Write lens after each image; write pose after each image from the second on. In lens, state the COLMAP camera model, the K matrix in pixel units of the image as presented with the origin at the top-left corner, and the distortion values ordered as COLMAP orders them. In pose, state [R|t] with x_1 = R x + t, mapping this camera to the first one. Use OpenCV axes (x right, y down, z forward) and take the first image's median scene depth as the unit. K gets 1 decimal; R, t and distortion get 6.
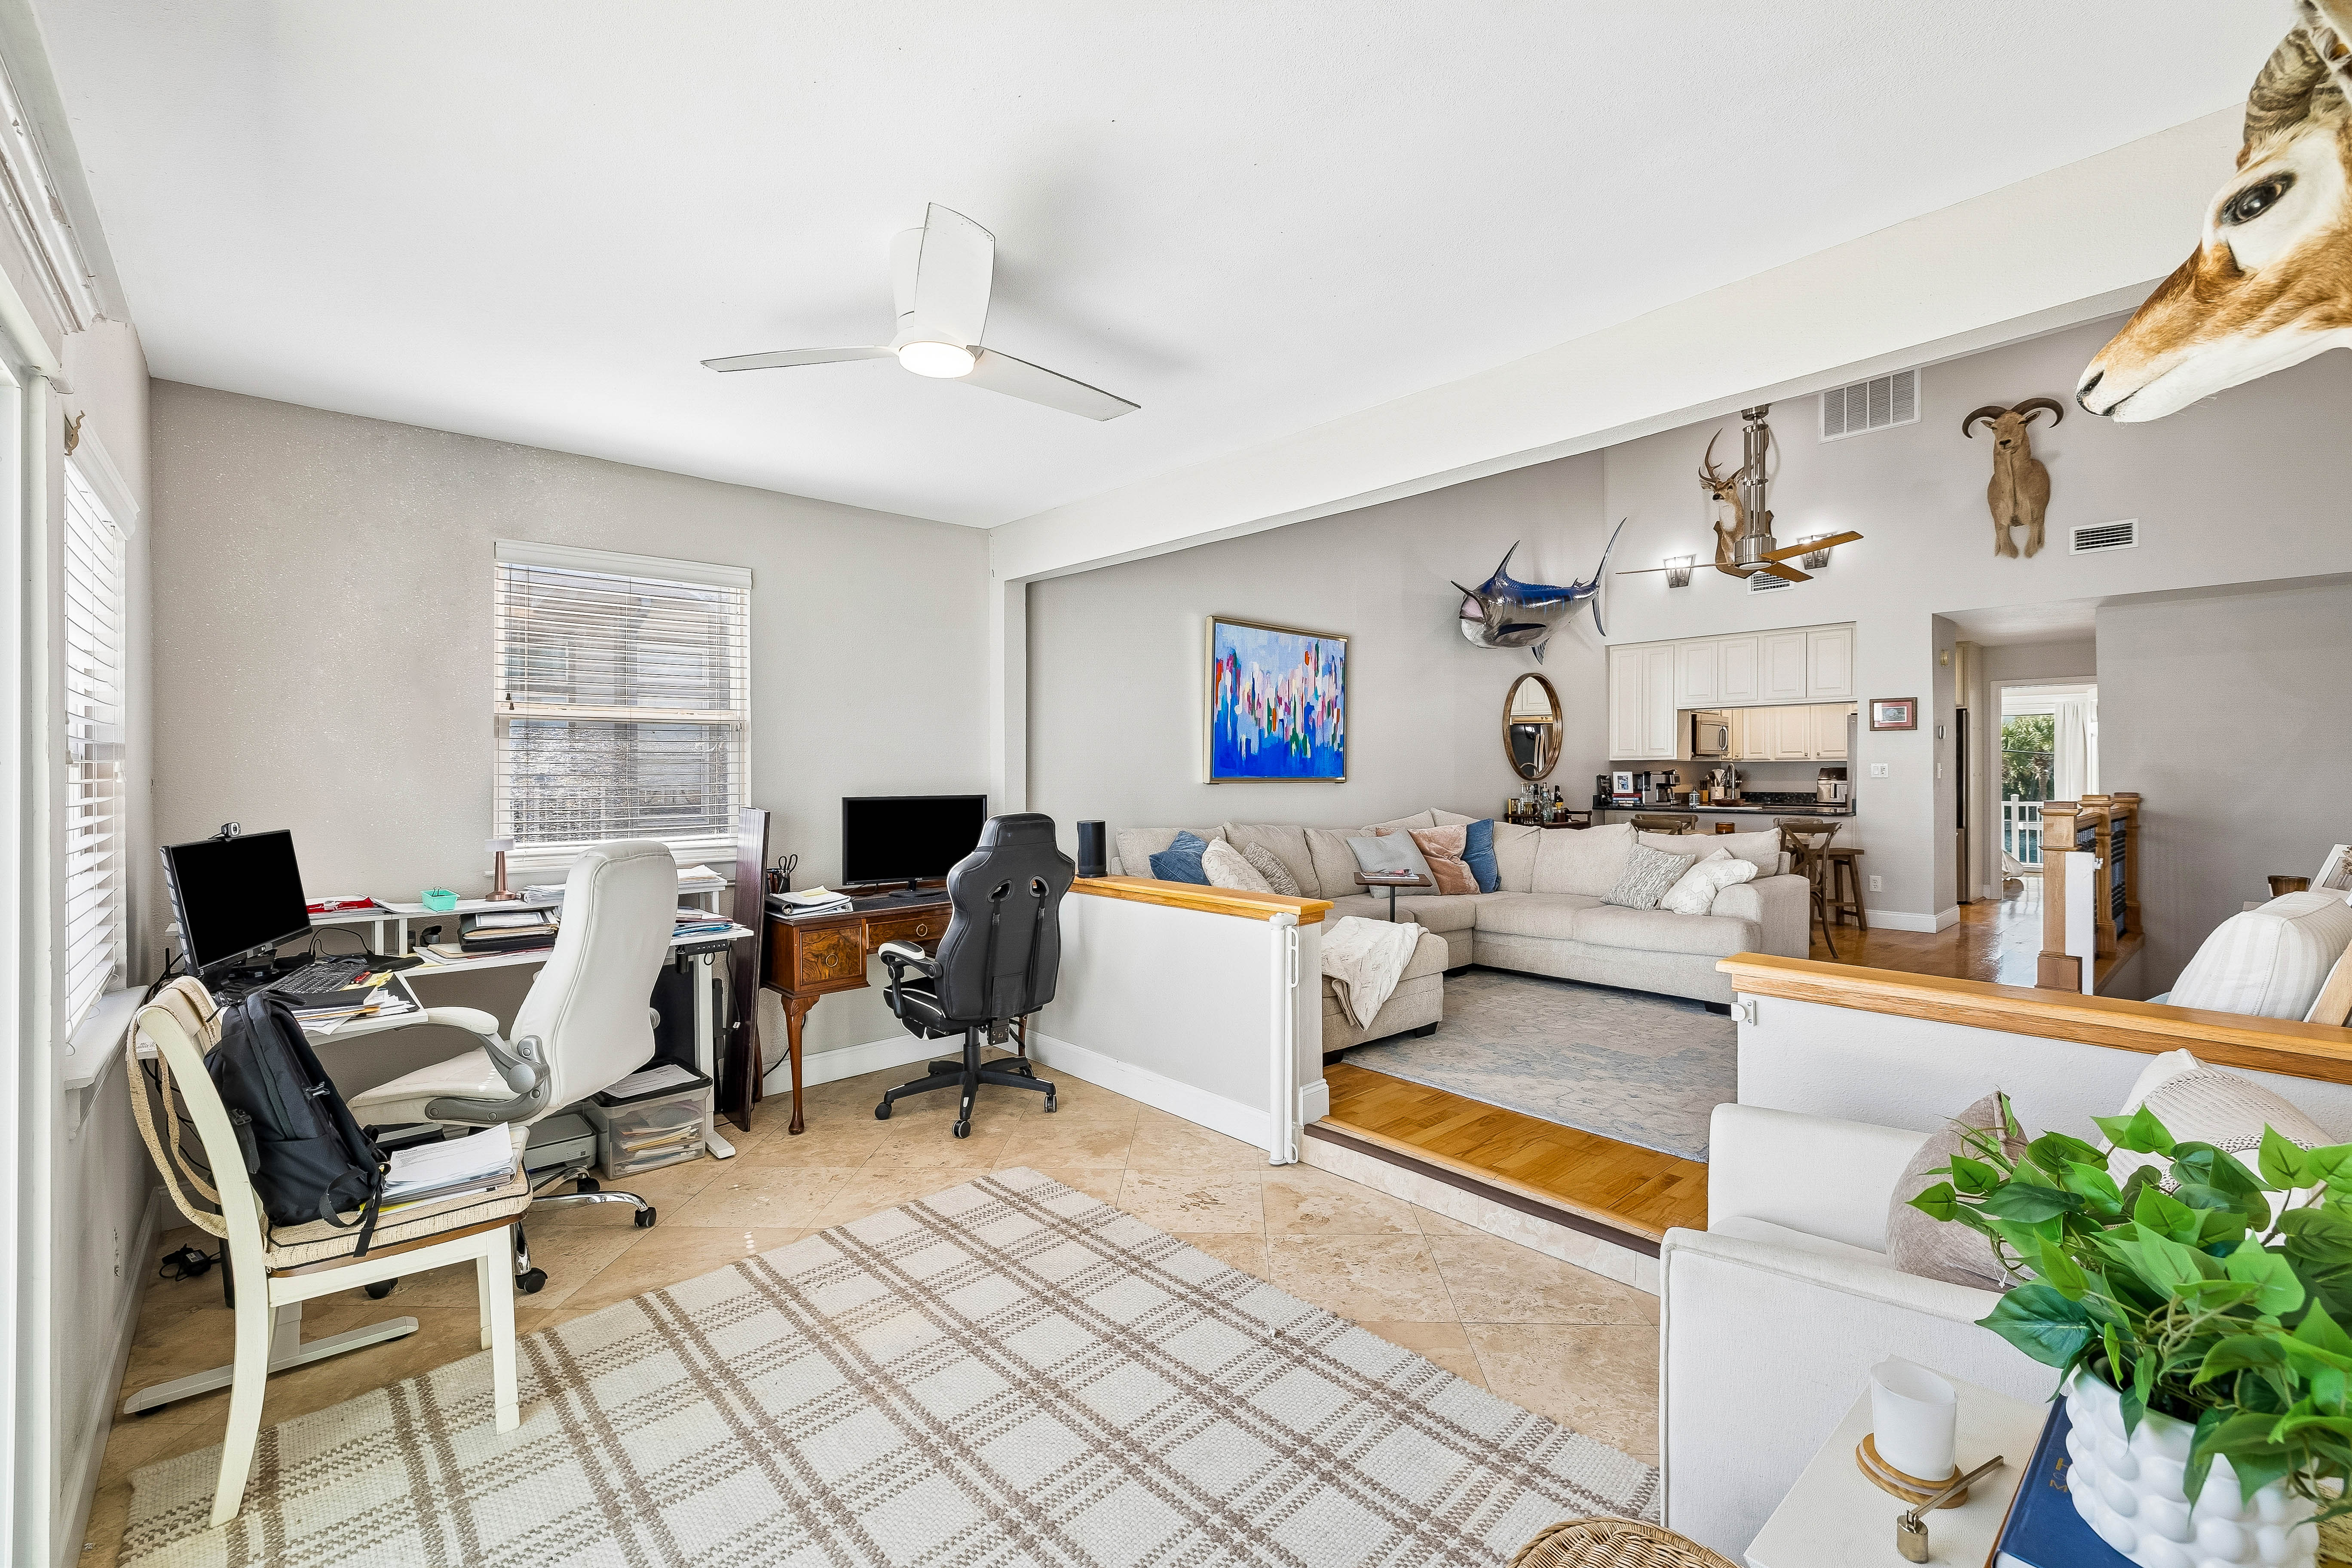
lens RADIAL K [[990.0, 0, 1176.8], [0, 990.0, 774.9], [0, 0, 1]] dist [-0.000108, 0.000164]
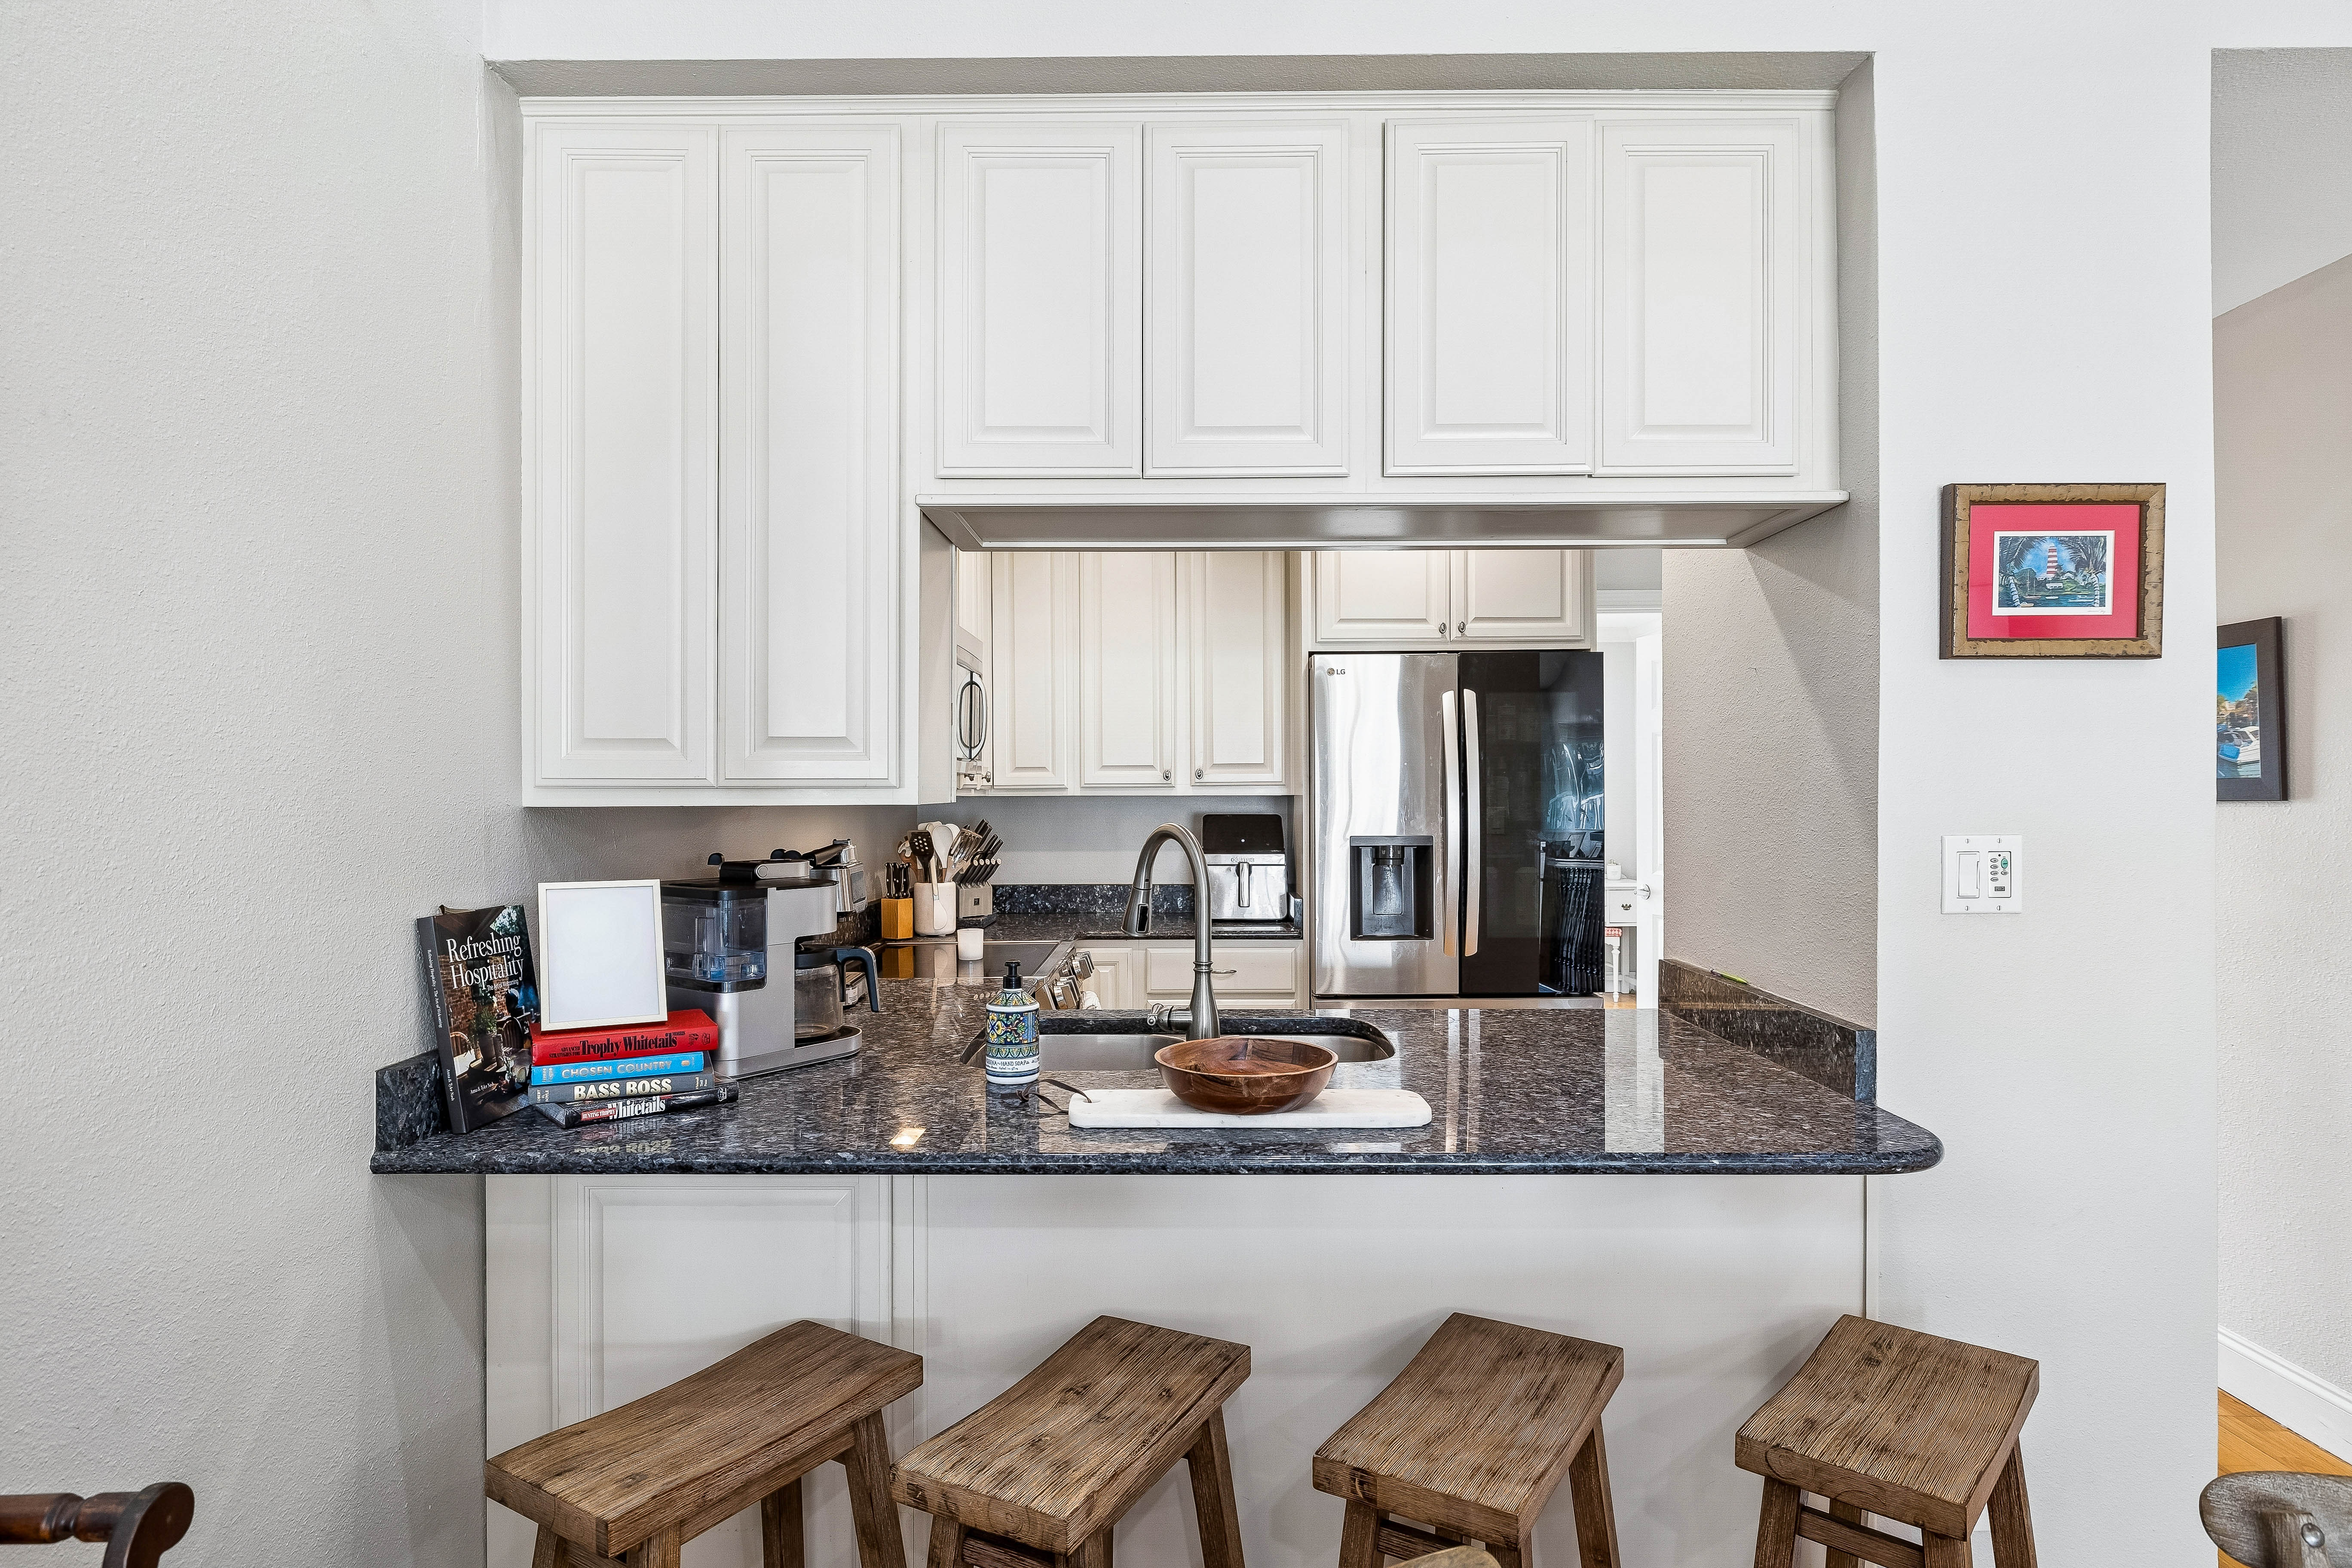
lens RADIAL K [[1269.8, 0, 1176.0], [0, 1269.8, 784.0], [0, 0, 1]] dist [-0.000667, -0.000098]
pose [[0.682949, -0.001352, 0.730465, 0.365293], [0.006903, 0.999966, -0.004602, -0.017731], [-0.730433, 0.008185, 0.682935, 0.794162]]
